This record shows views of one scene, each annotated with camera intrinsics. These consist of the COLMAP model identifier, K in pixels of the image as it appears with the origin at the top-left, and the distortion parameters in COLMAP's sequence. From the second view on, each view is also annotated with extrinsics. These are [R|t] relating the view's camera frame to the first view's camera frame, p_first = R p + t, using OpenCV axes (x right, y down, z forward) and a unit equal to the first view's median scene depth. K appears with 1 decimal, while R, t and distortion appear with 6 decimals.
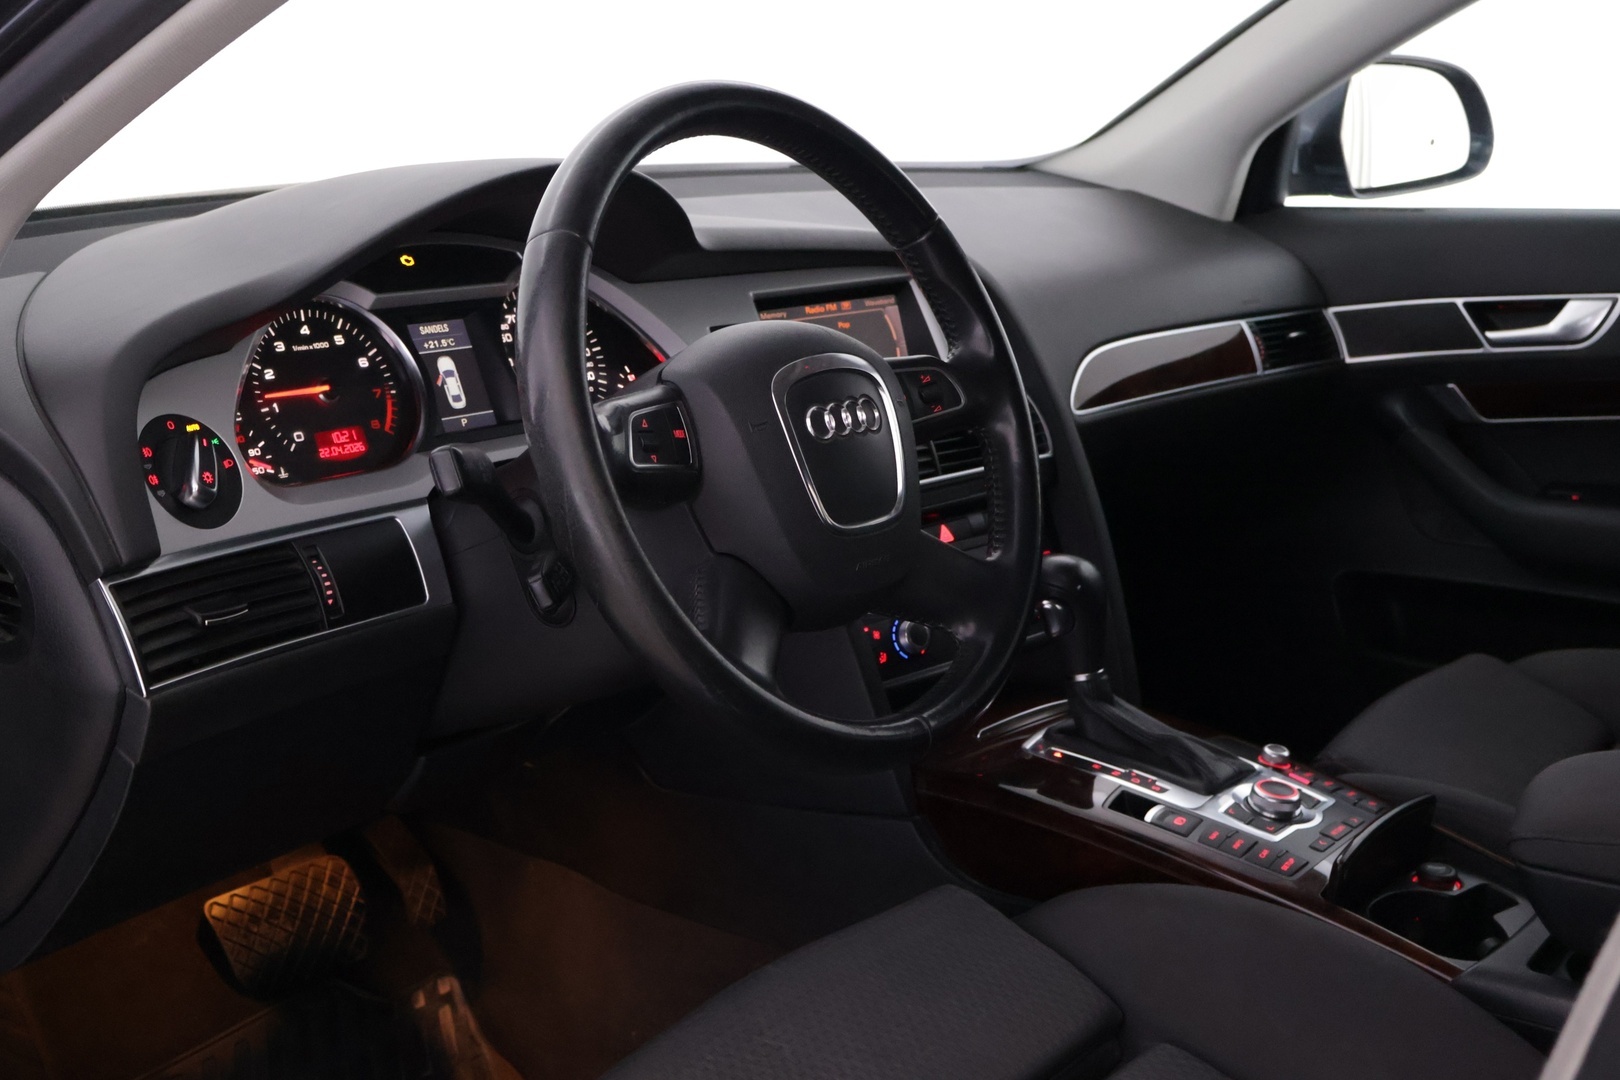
lens RADIAL K [[1979.2, 0, 809.7], [0, 1979.2, 540.5], [0, 0, 1]] dist [-0.016498, 0.000000]
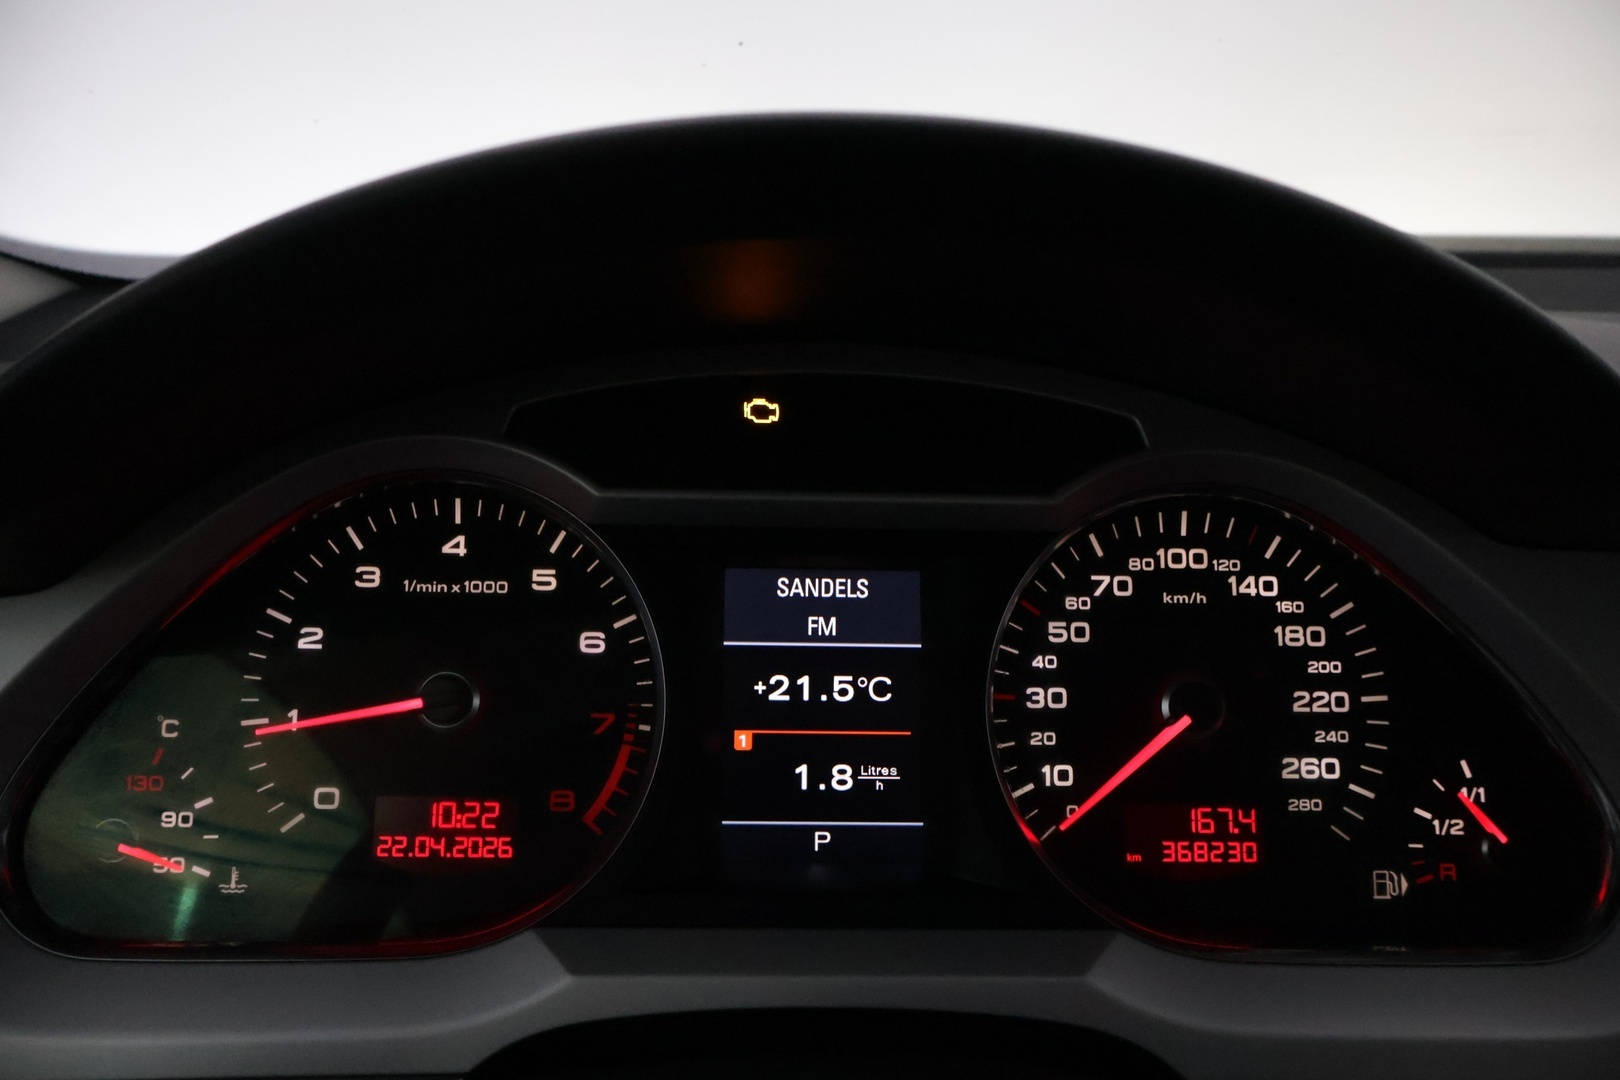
lens RADIAL K [[1414.2, 0, 809.8], [0, 1414.2, 539.1], [0, 0, 1]] dist [-0.013565, -0.001172]
pose [[0.626793, 0.209672, -0.750446, 0.020306], [-0.187095, 0.975437, 0.116267, -0.157253], [0.756390, 0.067530, 0.650625, 0.858584]]
